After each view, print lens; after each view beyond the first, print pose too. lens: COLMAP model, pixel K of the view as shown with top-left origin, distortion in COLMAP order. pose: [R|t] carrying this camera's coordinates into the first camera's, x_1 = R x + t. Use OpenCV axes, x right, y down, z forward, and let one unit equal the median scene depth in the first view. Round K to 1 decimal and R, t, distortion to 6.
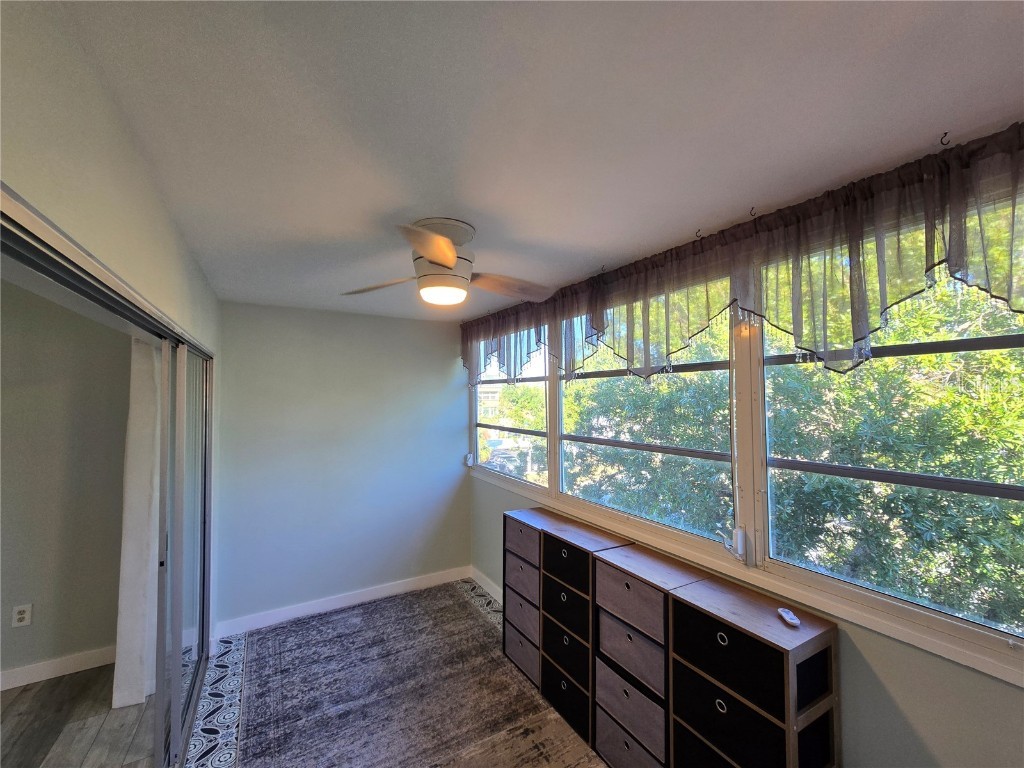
lens RADIAL K [[416.1, 0, 512.0], [0, 416.1, 384.0], [0, 0, 1]] dist [0.001144, 0.000523]
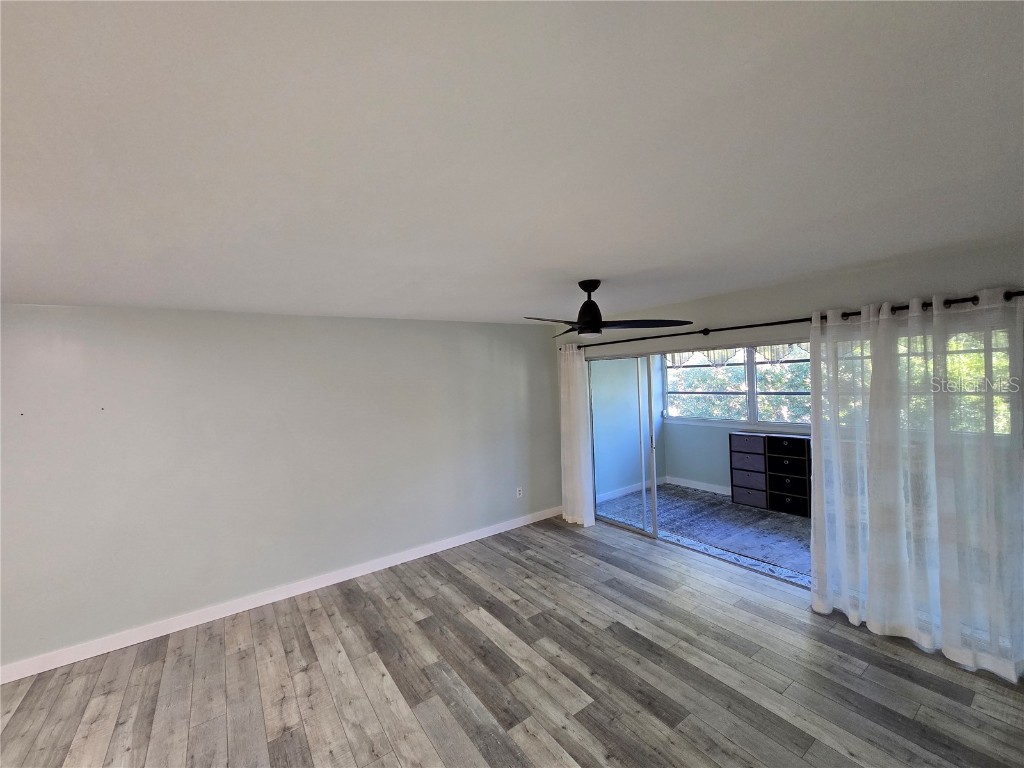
lens RADIAL K [[416.1, 0, 512.0], [0, 416.1, 384.0], [0, 0, 1]] dist [0.001144, 0.000523]
pose [[0.994622, -0.039075, 0.095923, -1.384599], [0.034067, 0.997997, 0.053300, -0.069522], [-0.097814, -0.049745, 0.993961, -0.951575]]
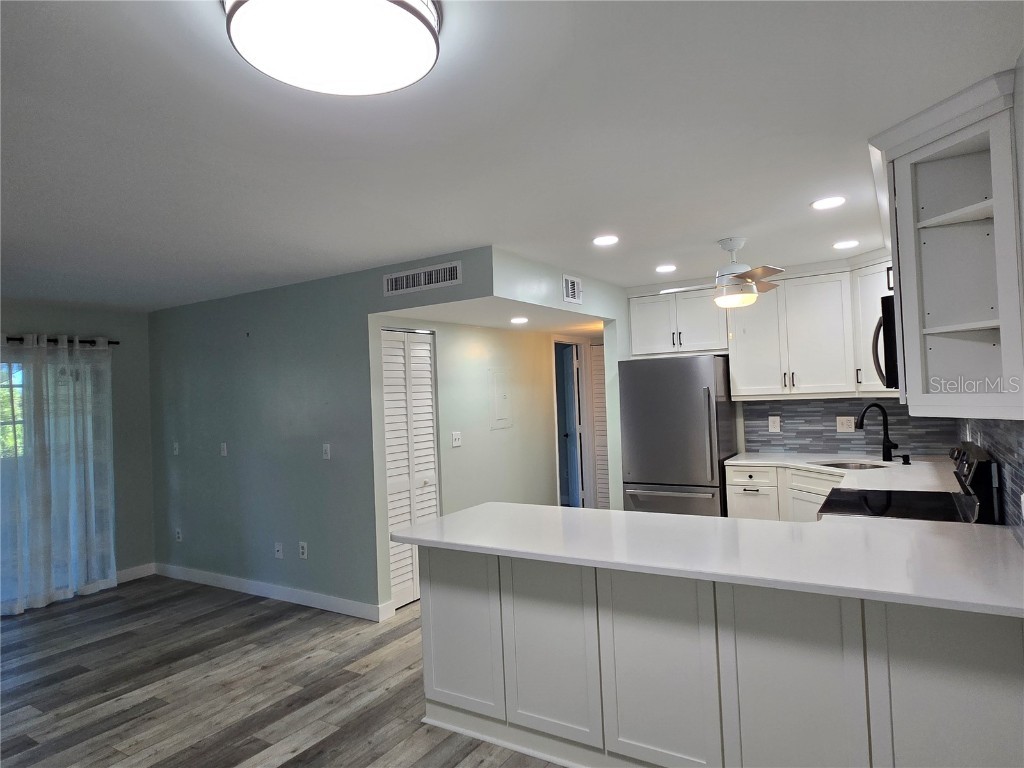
lens RADIAL K [[630.6, 0, 512.0], [0, 630.6, 384.0], [0, 0, 1]] dist [-0.001014, -0.000338]
pose [[-0.467419, 0.038238, 0.883208, -2.814113], [0.010619, 0.999235, -0.037641, 0.063766], [-0.883972, -0.008215, -0.467468, -0.366811]]
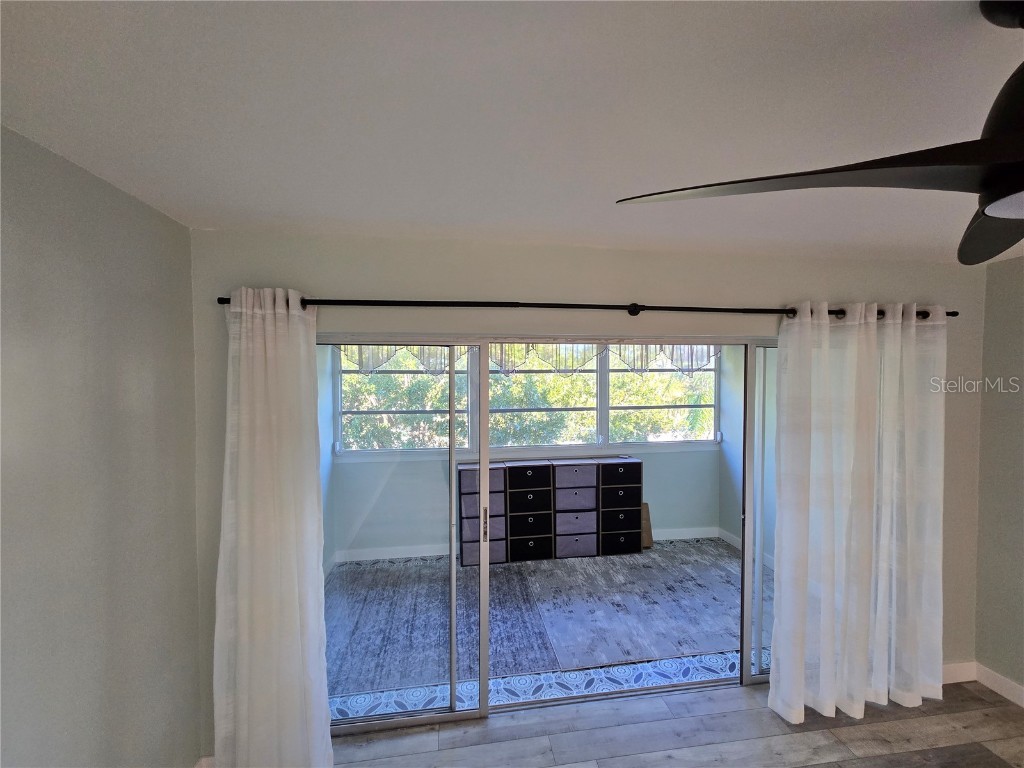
lens RADIAL K [[427.8, 0, 512.0], [0, 427.8, 384.0], [0, 0, 1]] dist [-0.001096, -0.000023]
pose [[0.368340, -0.021275, 0.929448, -1.432925], [-0.031799, 0.998865, 0.035466, -0.027085], [-0.929147, -0.042619, 0.367245, 0.378877]]
